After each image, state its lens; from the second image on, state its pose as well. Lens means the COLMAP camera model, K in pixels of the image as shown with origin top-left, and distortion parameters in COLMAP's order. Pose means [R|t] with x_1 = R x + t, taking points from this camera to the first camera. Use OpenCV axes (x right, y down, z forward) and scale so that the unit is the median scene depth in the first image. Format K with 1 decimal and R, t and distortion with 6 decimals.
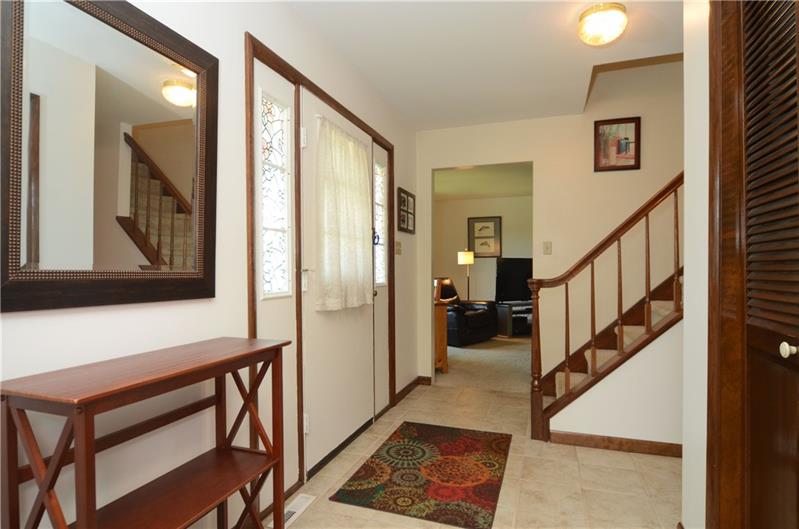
lens RADIAL K [[437.0, 0, 399.5], [0, 437.0, 264.5], [0, 0, 1]] dist [-0.000013, -0.000239]
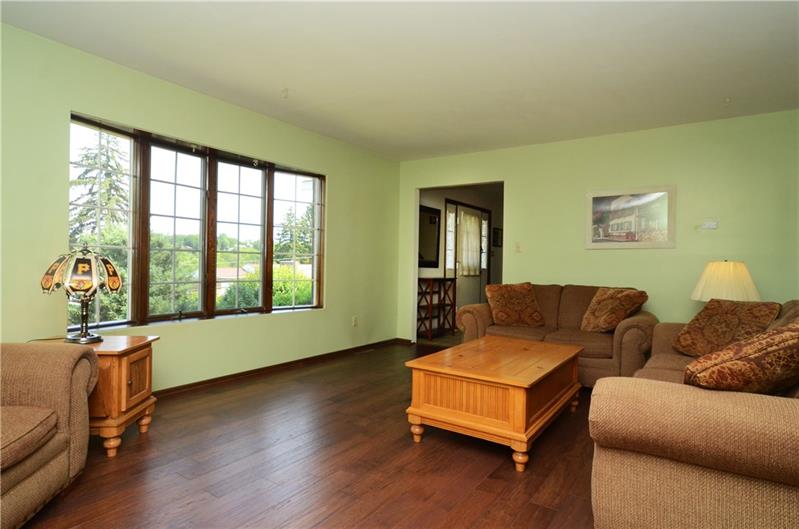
lens RADIAL K [[437.0, 0, 399.5], [0, 437.0, 264.5], [0, 0, 1]] dist [-0.000013, -0.000239]
pose [[0.962966, 0.026427, -0.268323, 0.201072], [-0.024487, 0.999644, 0.010574, 0.008466], [0.268507, -0.003612, 0.963271, -1.872080]]
